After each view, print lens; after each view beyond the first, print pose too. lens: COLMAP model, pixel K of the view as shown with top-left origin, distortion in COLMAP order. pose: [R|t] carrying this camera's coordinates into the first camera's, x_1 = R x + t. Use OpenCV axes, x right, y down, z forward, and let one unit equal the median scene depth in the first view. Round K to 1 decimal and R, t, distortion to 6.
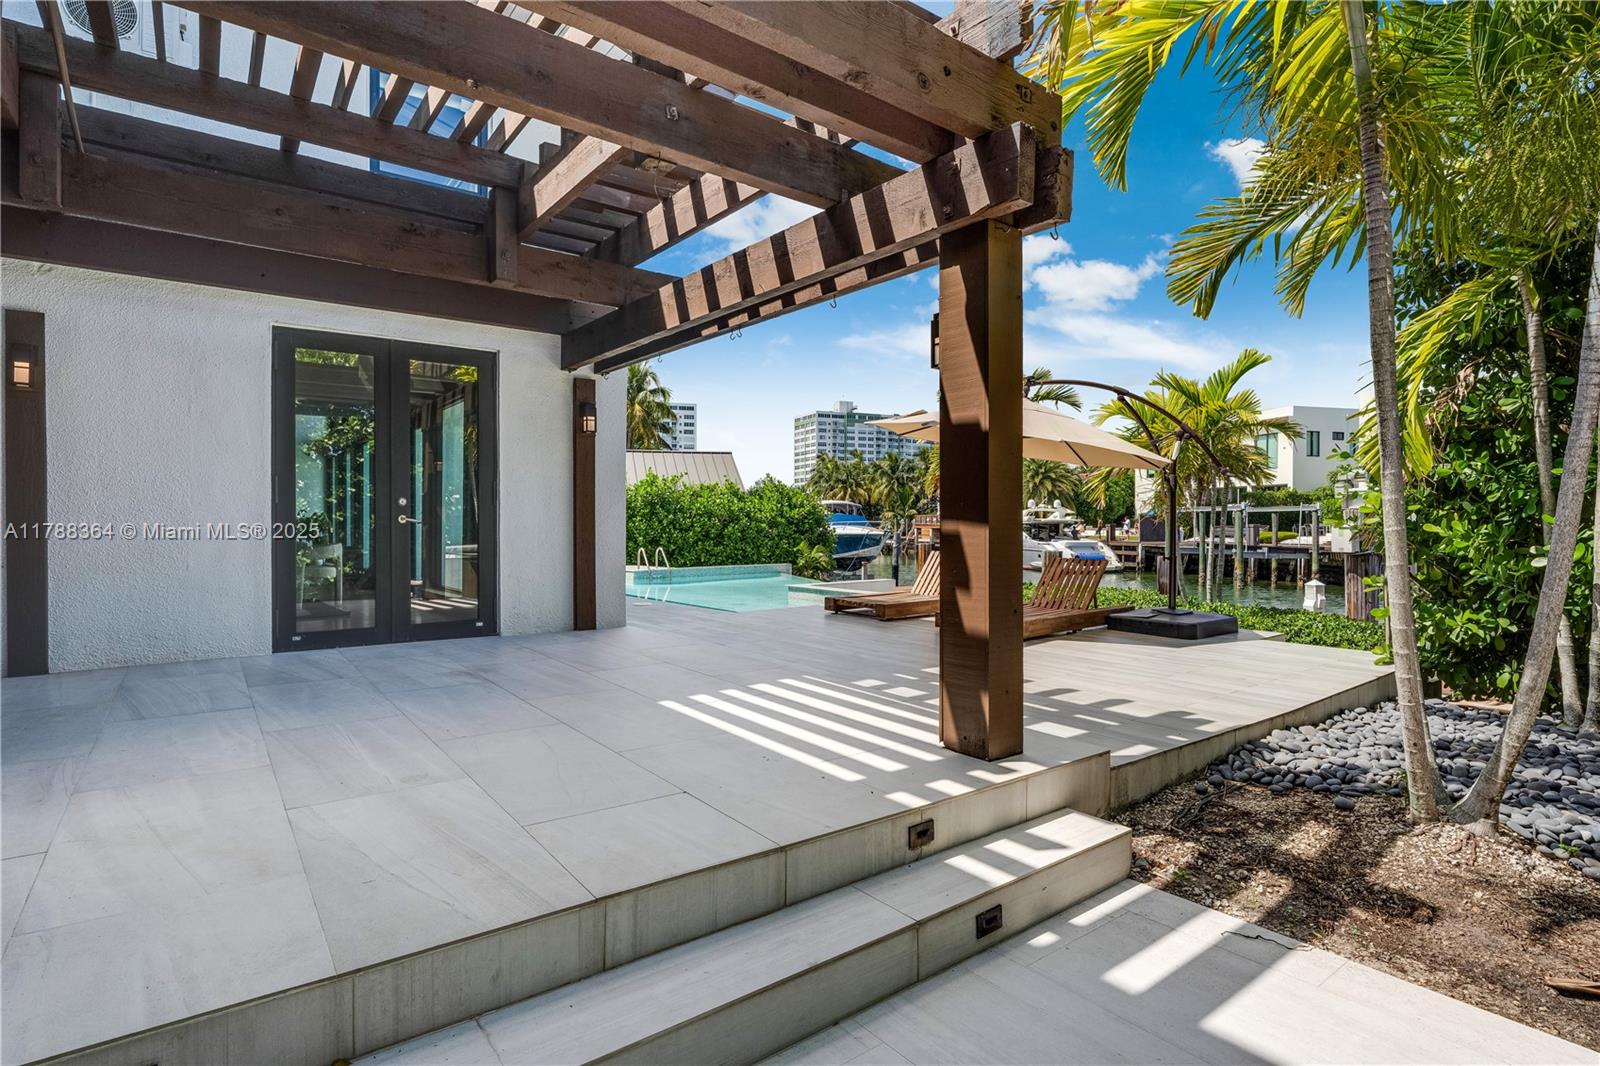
lens RADIAL K [[791.0, 0, 799.8], [0, 791.0, 528.1], [0, 0, 1]] dist [0.002319, 0.000145]
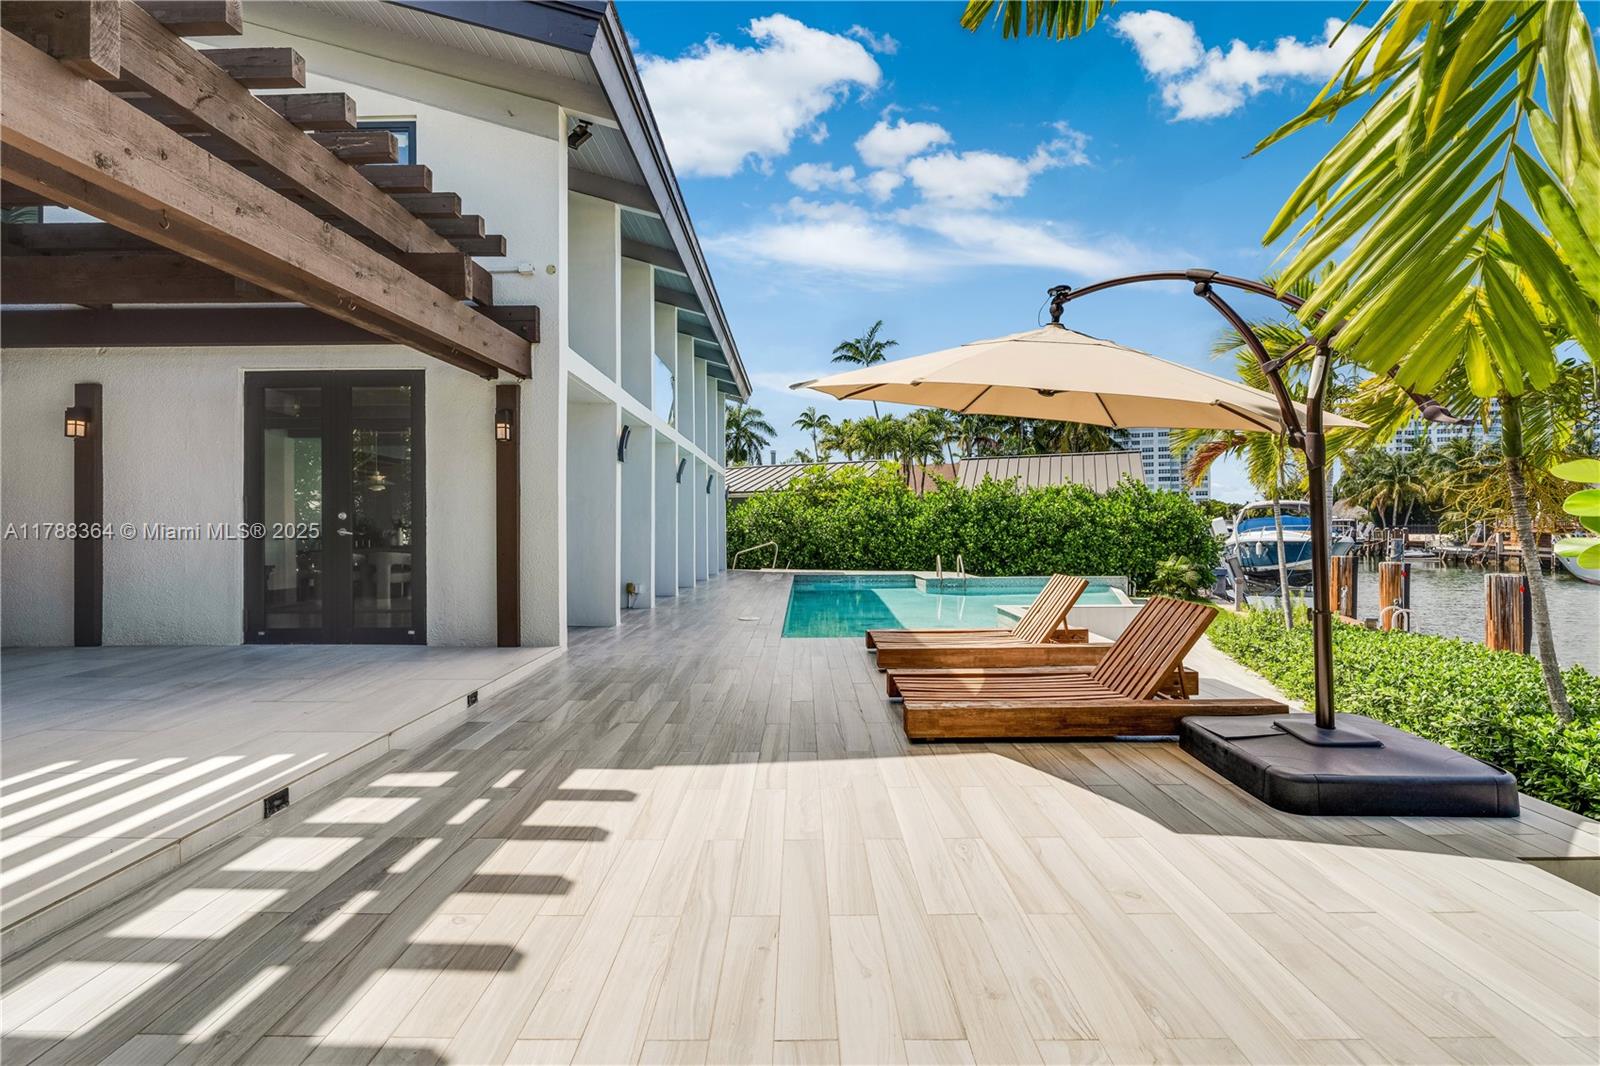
lens RADIAL K [[714.9, 0, 795.9], [0, 714.9, 528.8], [0, 0, 1]] dist [0.000588, 0.000048]
pose [[0.789775, -0.003658, -0.613385, 0.166905], [0.000814, 0.999988, -0.004916, -0.002843], [0.613396, 0.003383, 0.789768, 0.165215]]
